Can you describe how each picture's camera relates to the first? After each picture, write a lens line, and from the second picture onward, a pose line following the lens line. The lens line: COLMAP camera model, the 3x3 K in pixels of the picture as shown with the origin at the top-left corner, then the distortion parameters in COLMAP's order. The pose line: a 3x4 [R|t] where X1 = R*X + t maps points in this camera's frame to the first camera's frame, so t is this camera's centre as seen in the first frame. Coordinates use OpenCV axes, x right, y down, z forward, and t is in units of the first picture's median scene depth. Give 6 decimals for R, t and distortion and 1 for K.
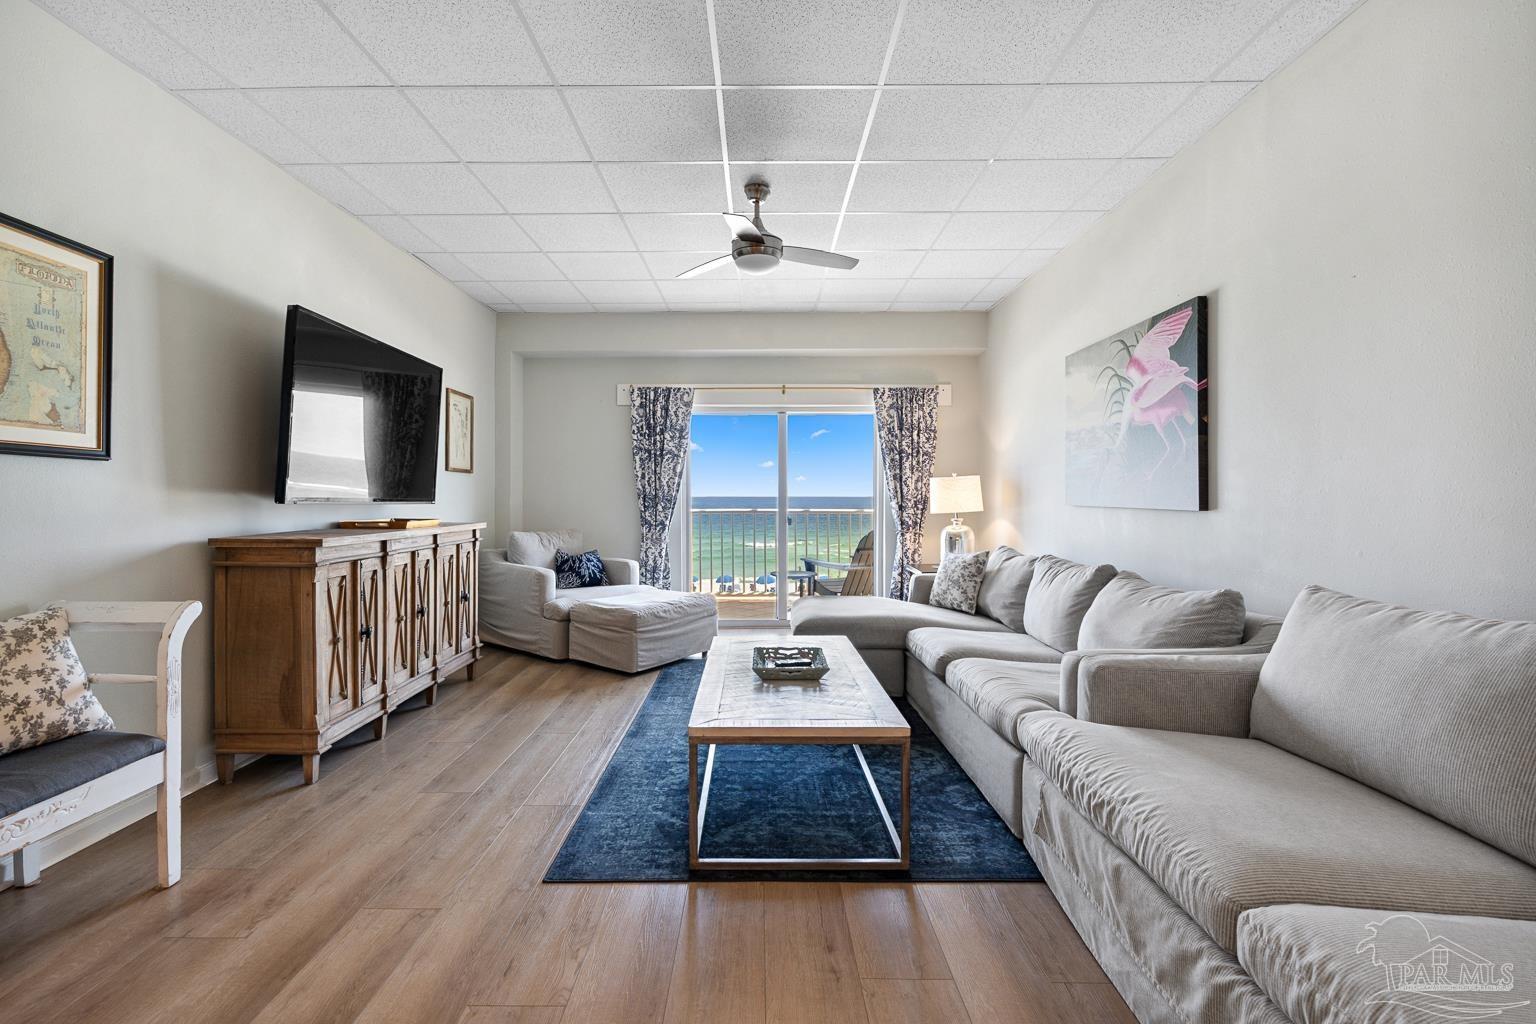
lens RADIAL K [[709.4, 0, 762.0], [0, 709.4, 492.3], [0, 0, 1]] dist [-0.001996, 0.000326]
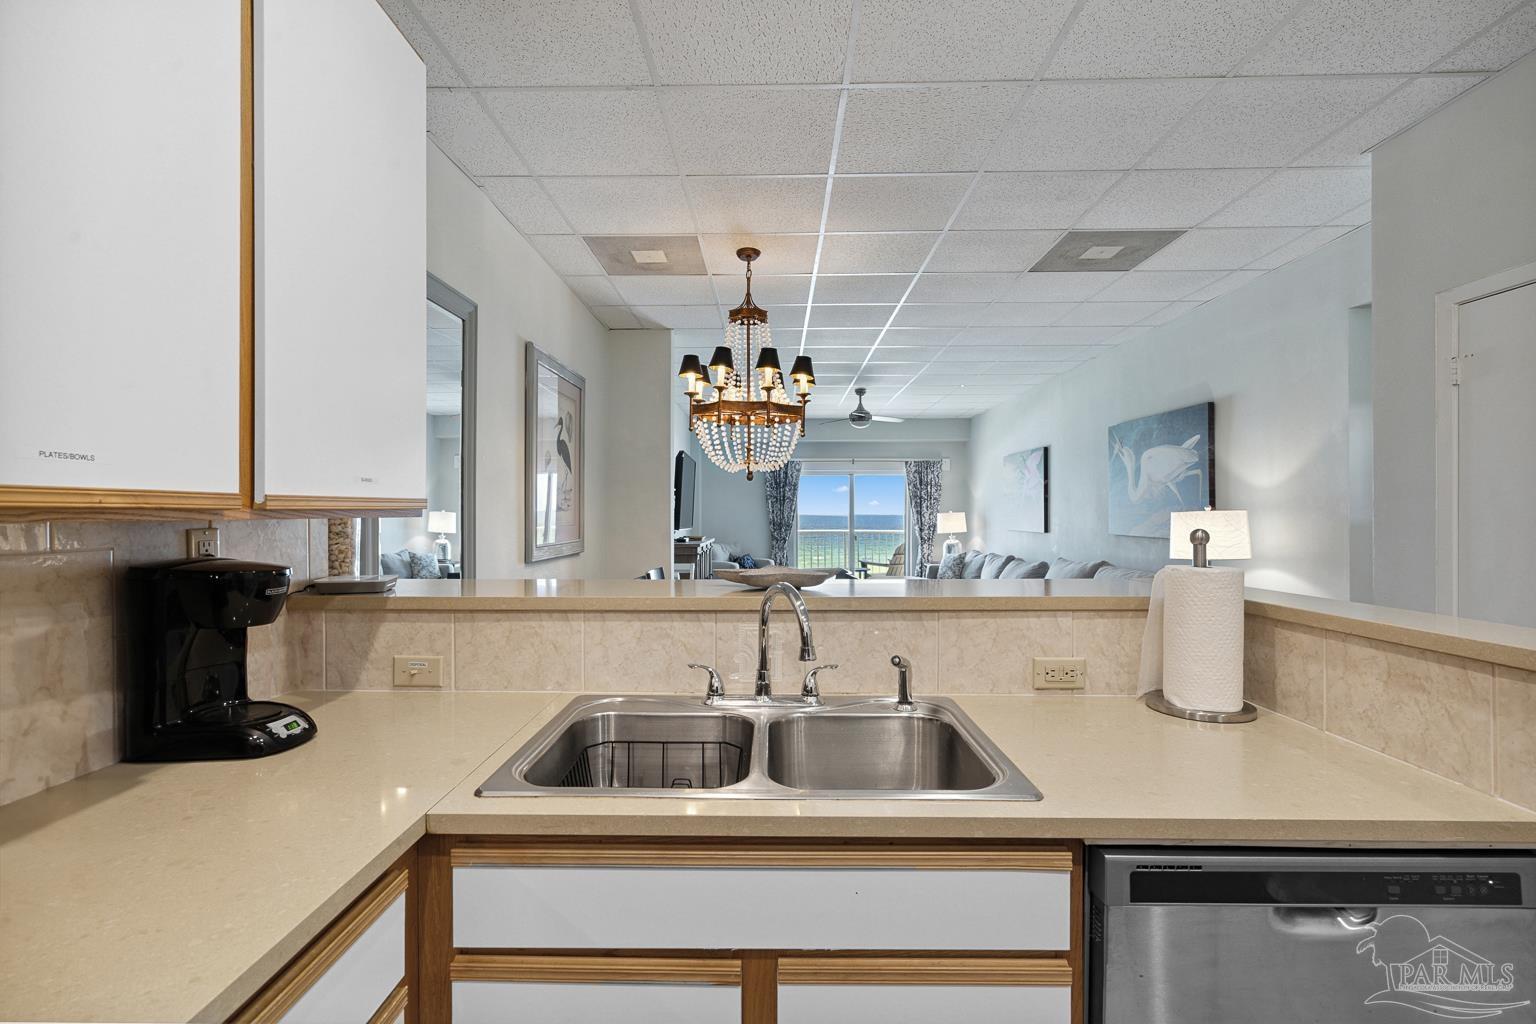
lens RADIAL K [[724.4, 0, 759.9], [0, 724.4, 510.2], [0, 0, 1]] dist [0.000242, 0.000051]
pose [[0.999939, -0.000656, -0.011044, -0.242076], [0.000669, 0.999999, 0.001220, -0.038524], [0.011043, -0.001227, 0.999938, -1.055784]]
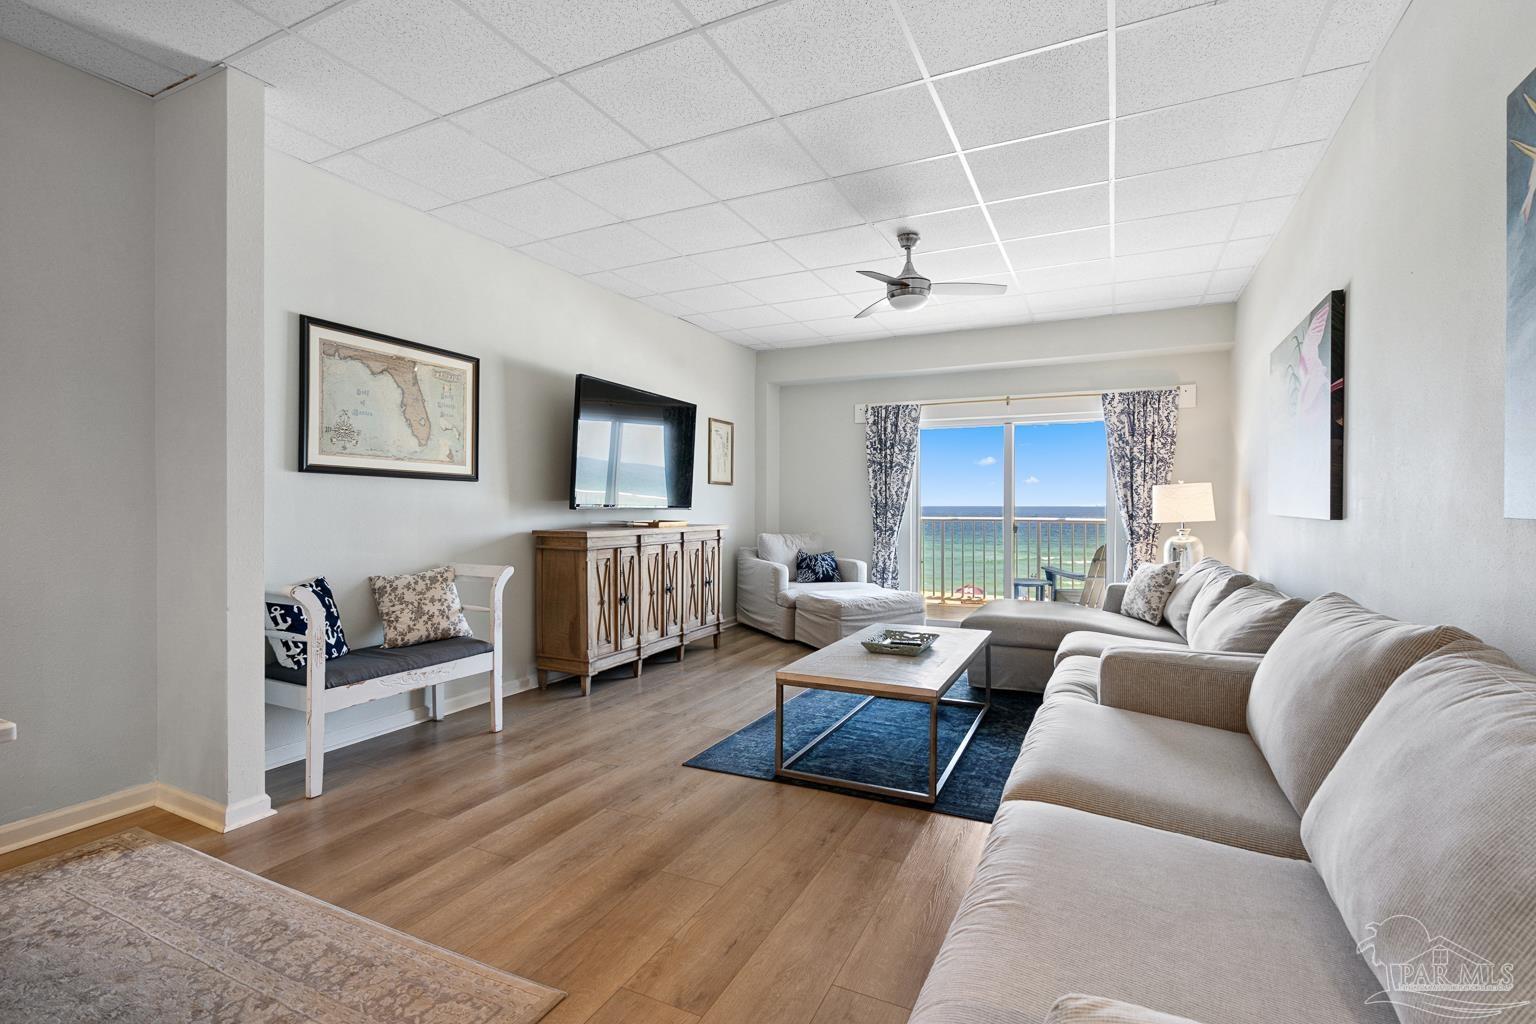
lens RADIAL K [[726.4, 0, 767.8], [0, 726.4, 511.1], [0, 0, 1]] dist [-0.019844, 0.011728]
pose [[0.897617, 0.005798, -0.440738, 0.246487], [0.000052, 0.999912, 0.013259, 0.001131], [0.440776, -0.011925, 0.897538, -0.128936]]
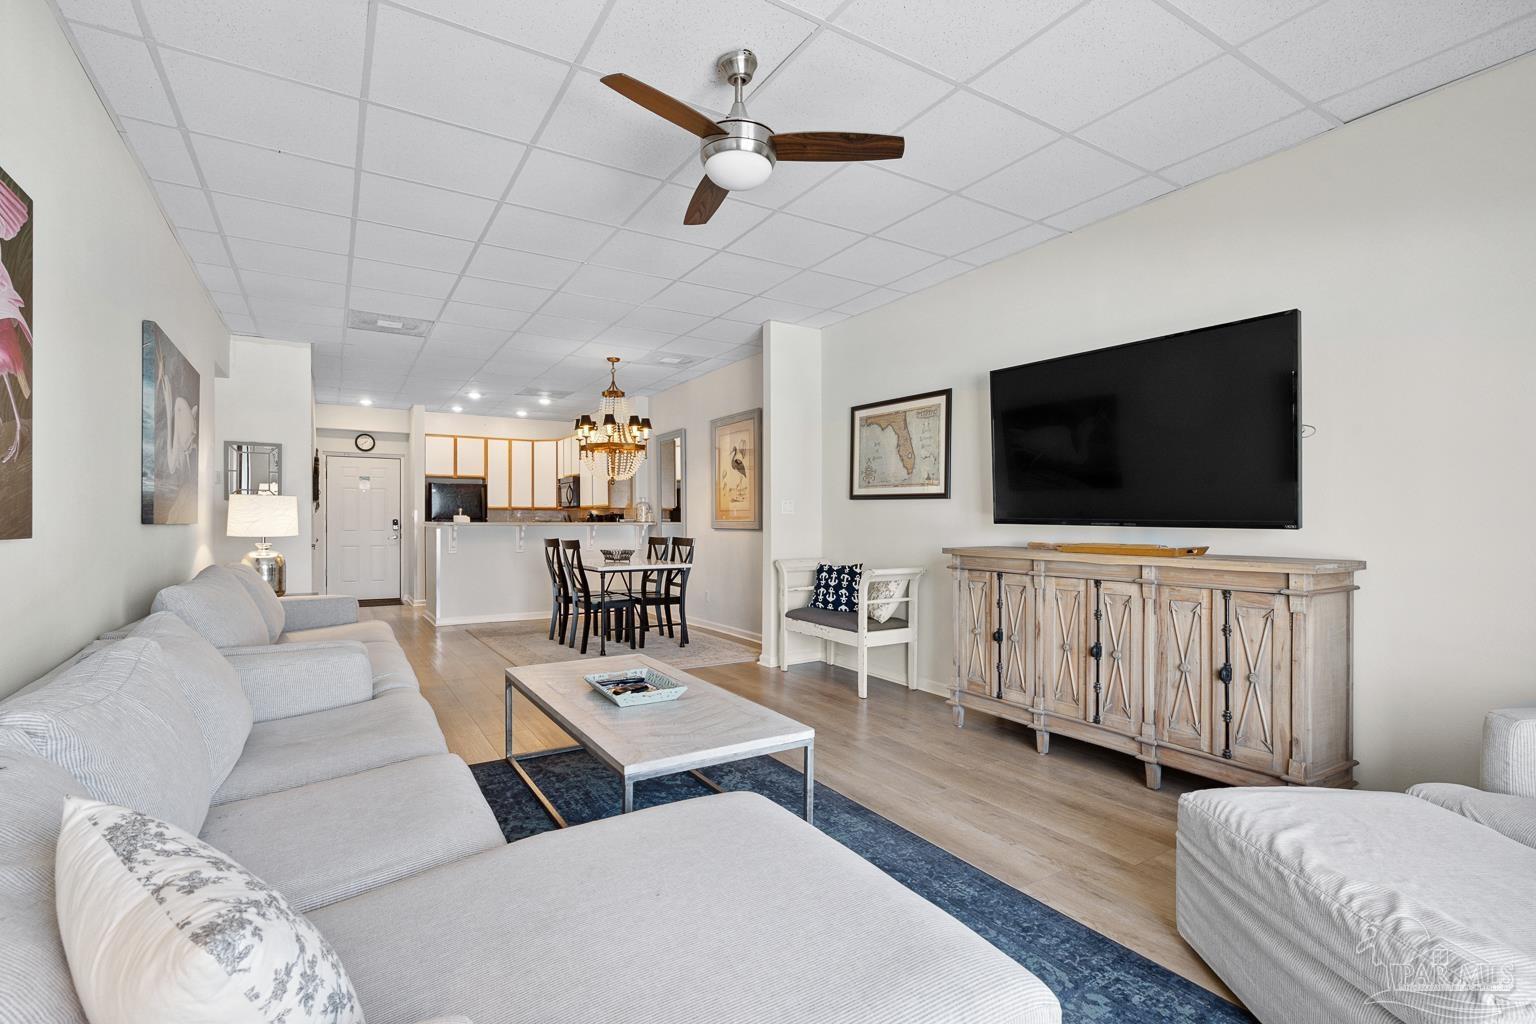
lens RADIAL K [[672.0, 0, 747.4], [0, 672.0, 519.2], [0, 0, 1]] dist [0.001506, 0.000154]
pose [[-0.850856, 0.001839, -0.525396, 0.259296], [0.003541, 0.999991, -0.002234, 0.006813], [0.525387, -0.003761, -0.850855, 1.238840]]
